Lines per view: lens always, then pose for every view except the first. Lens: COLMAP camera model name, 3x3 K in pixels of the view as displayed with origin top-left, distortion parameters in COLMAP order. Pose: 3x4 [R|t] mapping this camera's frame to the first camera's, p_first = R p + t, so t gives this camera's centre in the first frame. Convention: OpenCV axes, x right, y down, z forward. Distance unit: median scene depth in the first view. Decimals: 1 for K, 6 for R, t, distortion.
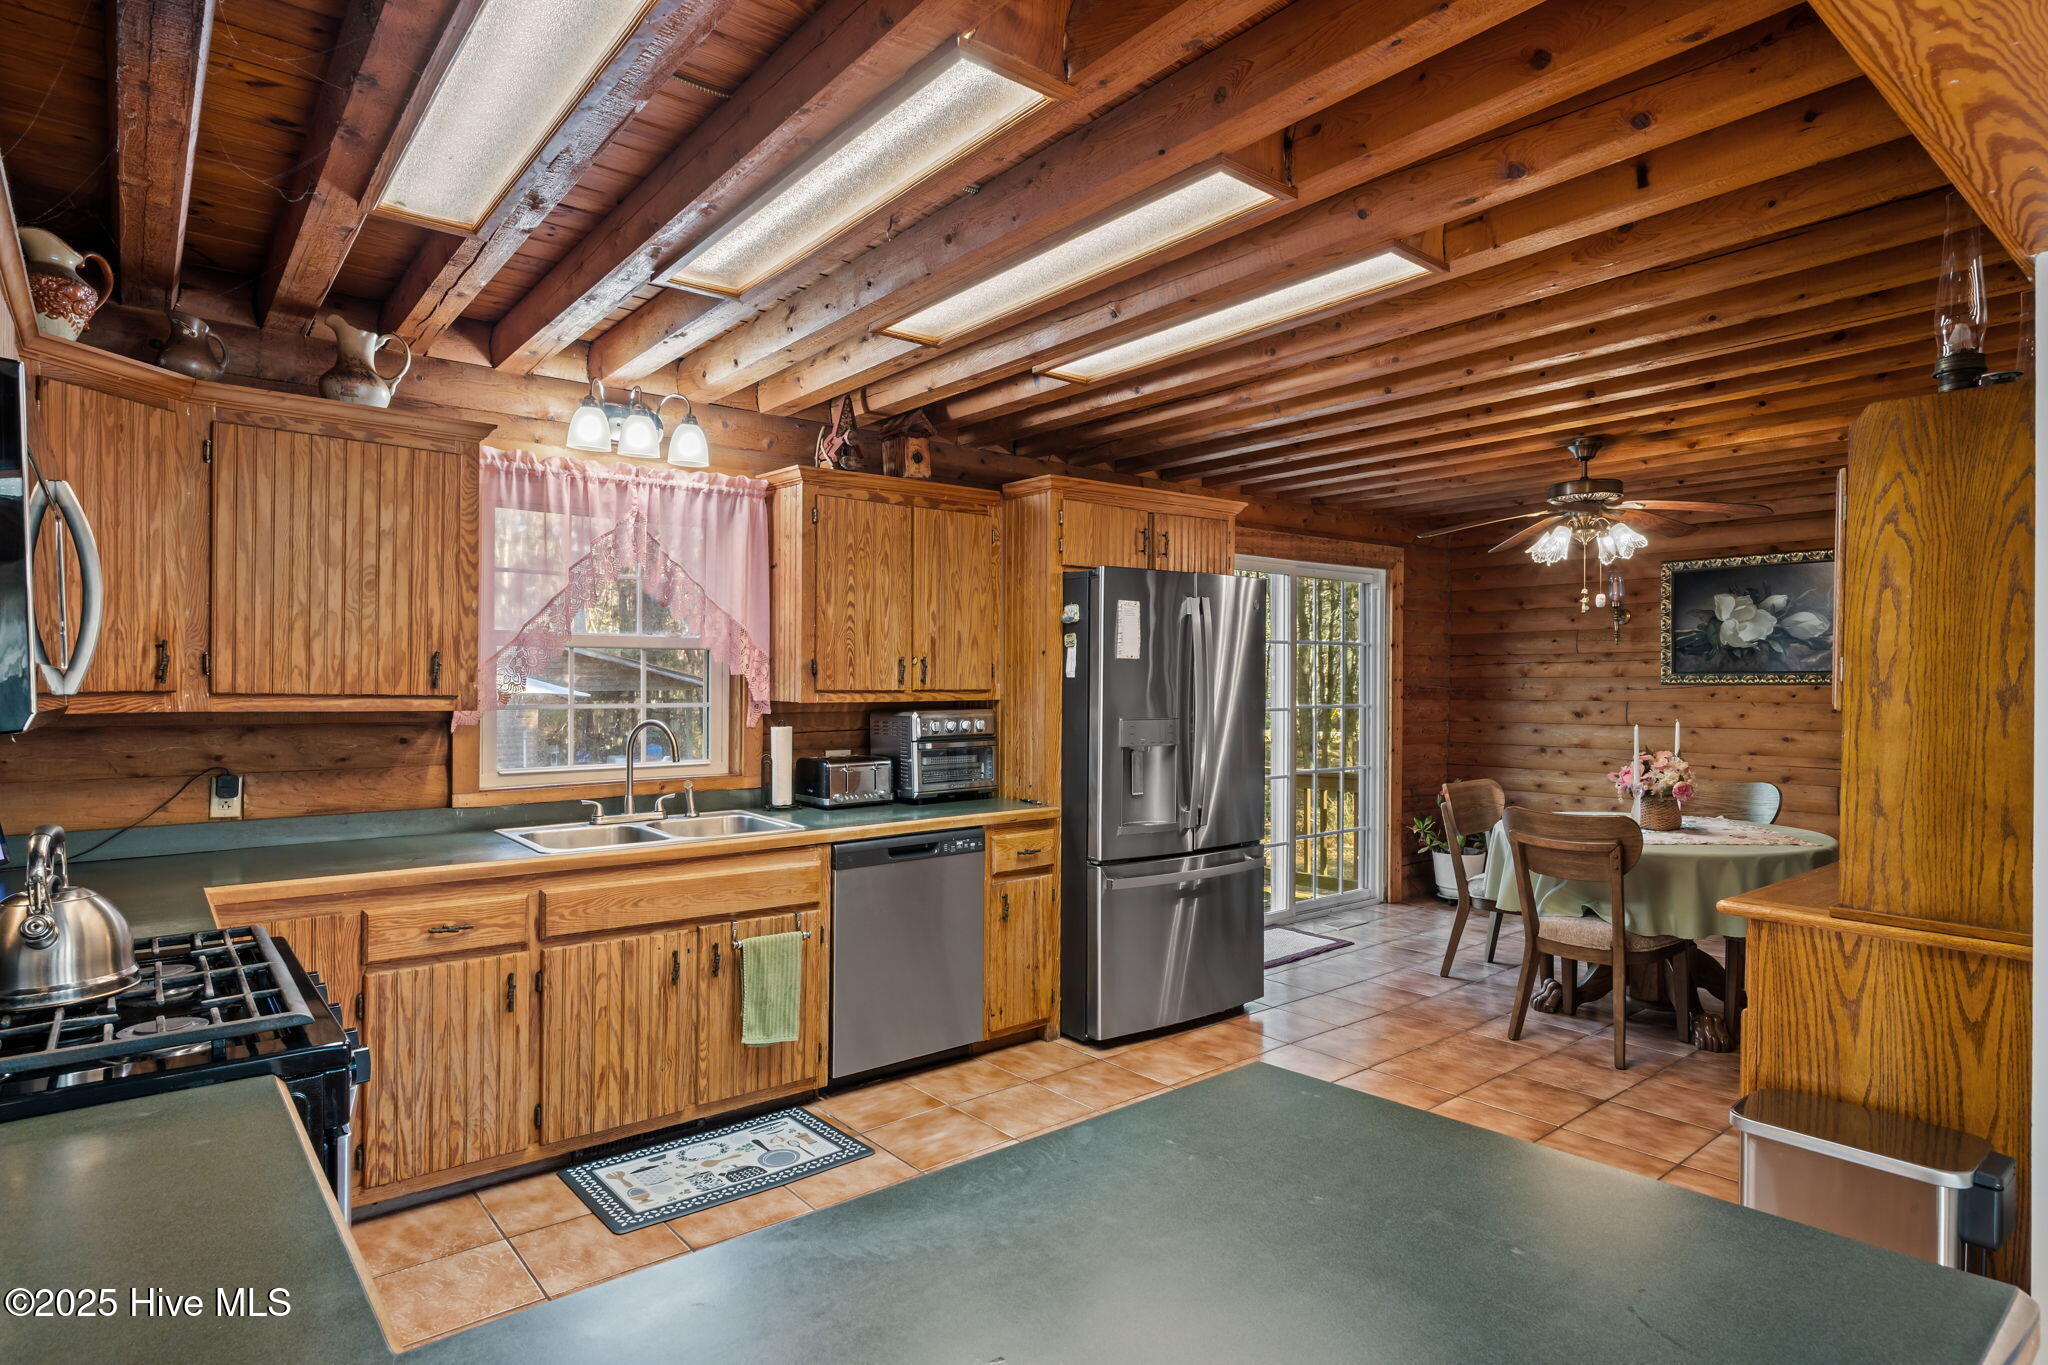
lens RADIAL K [[1100.3, 0, 1036.7], [0, 1100.3, 689.2], [0, 0, 1]] dist [0.001609, 0.000187]
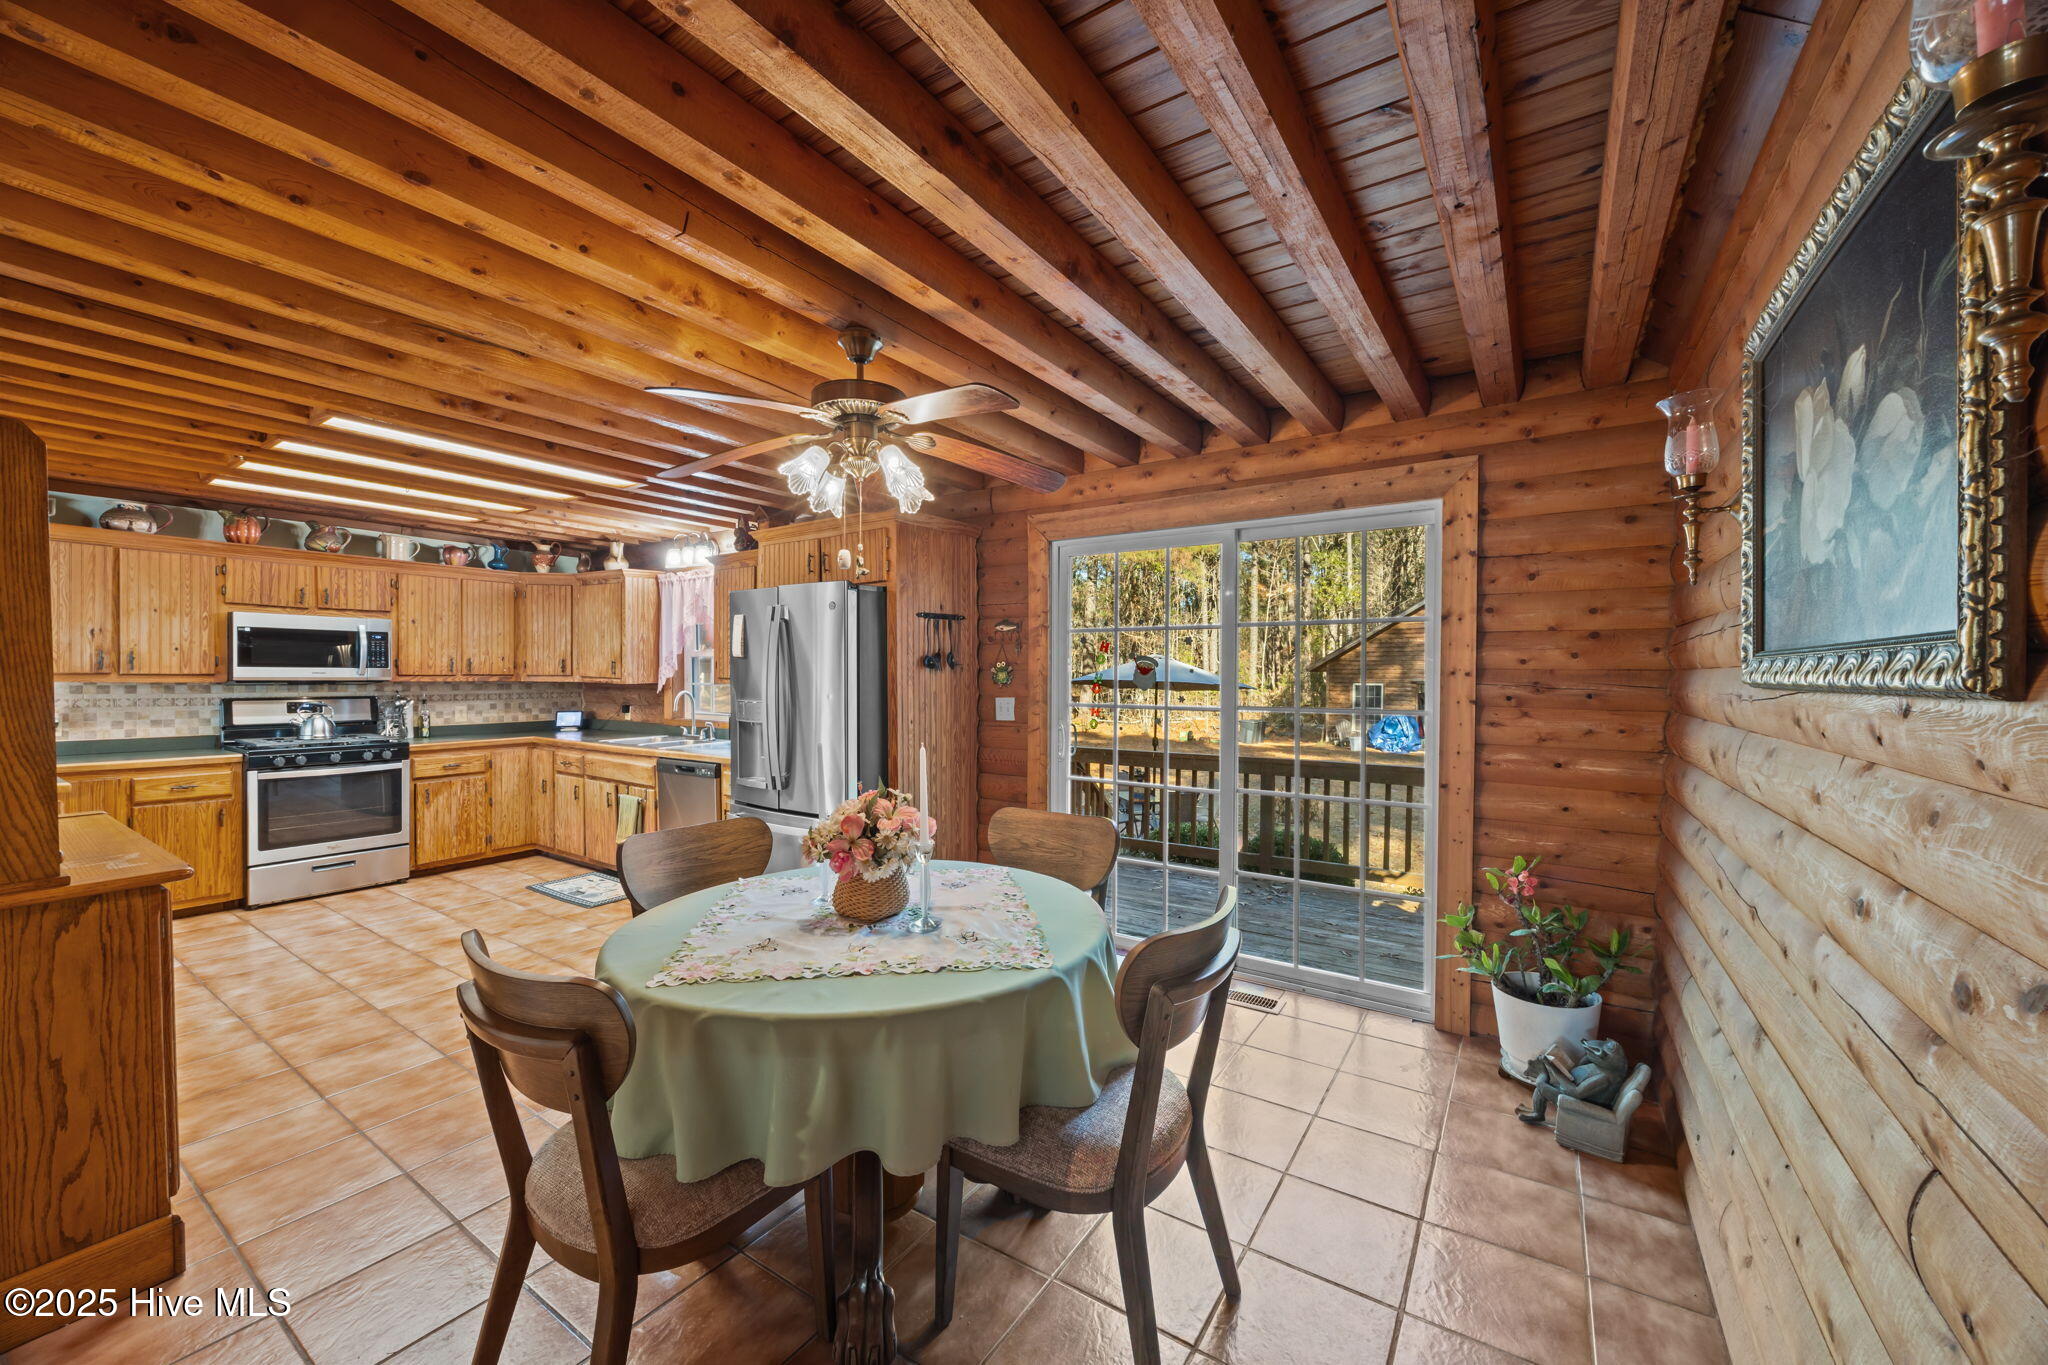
lens RADIAL K [[776.9, 0, 1024.0], [0, 776.9, 682.2], [0, 0, 1]] dist [-0.003443, -0.000324]
pose [[0.282363, 0.010974, -0.959245, 1.435179], [-0.011652, 0.999900, 0.008009, -0.009000], [0.959237, 0.008916, 0.282462, 1.370765]]
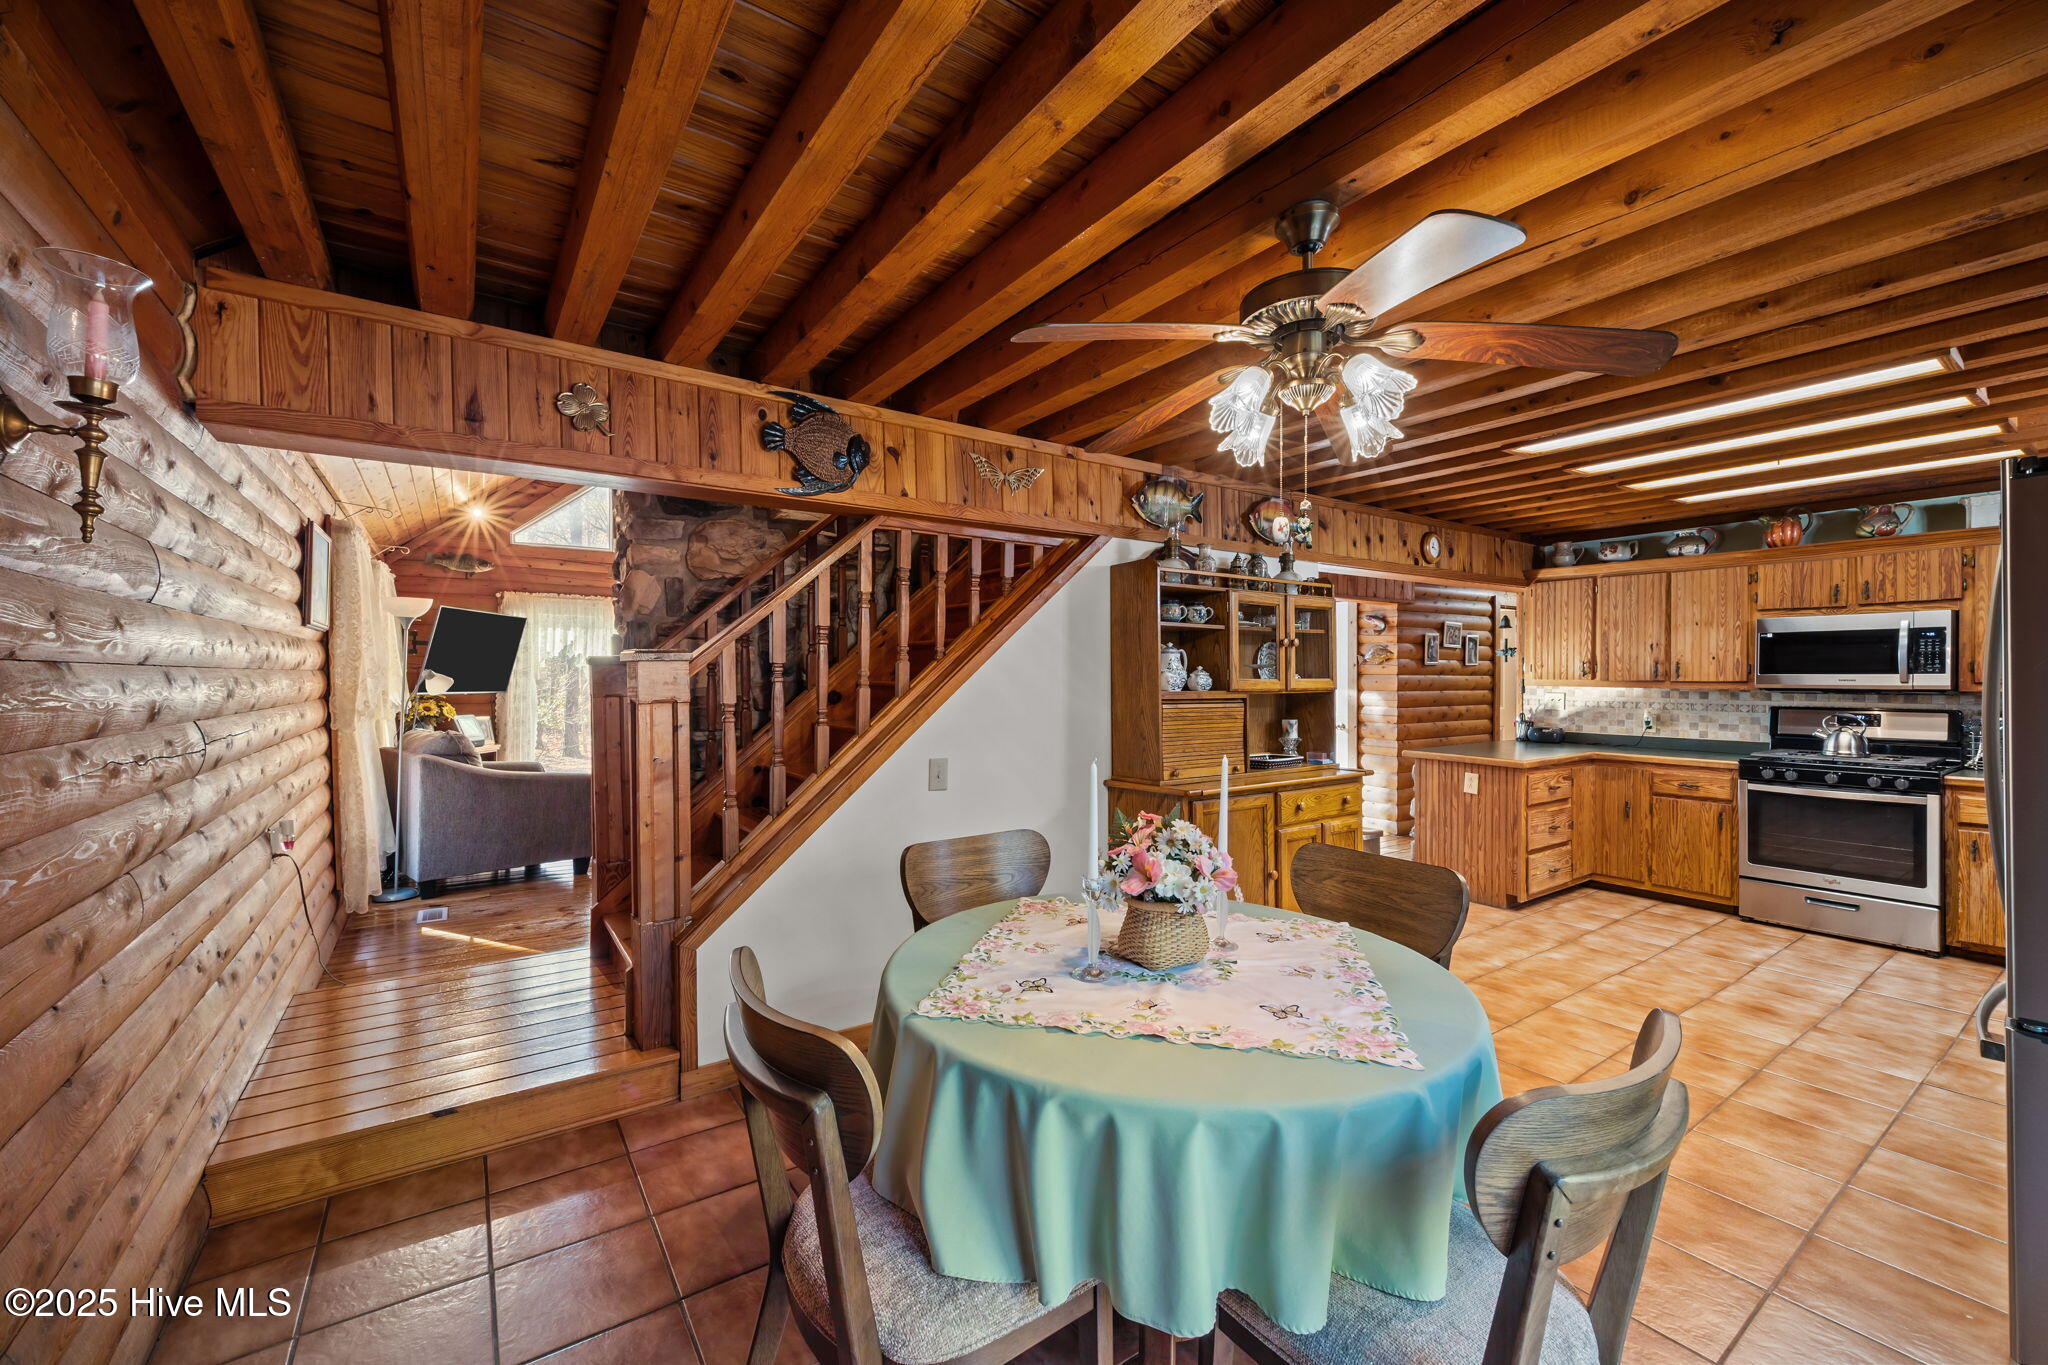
lens RADIAL K [[824.1, 0, 1032.7], [0, 824.1, 681.7], [0, 0, 1]] dist [0.004751, -0.000605]
pose [[-0.996360, -0.000518, 0.085245, 0.846860], [0.000413, 0.999940, 0.010906, -0.012182], [-0.085246, 0.010902, -0.996300, 1.992946]]
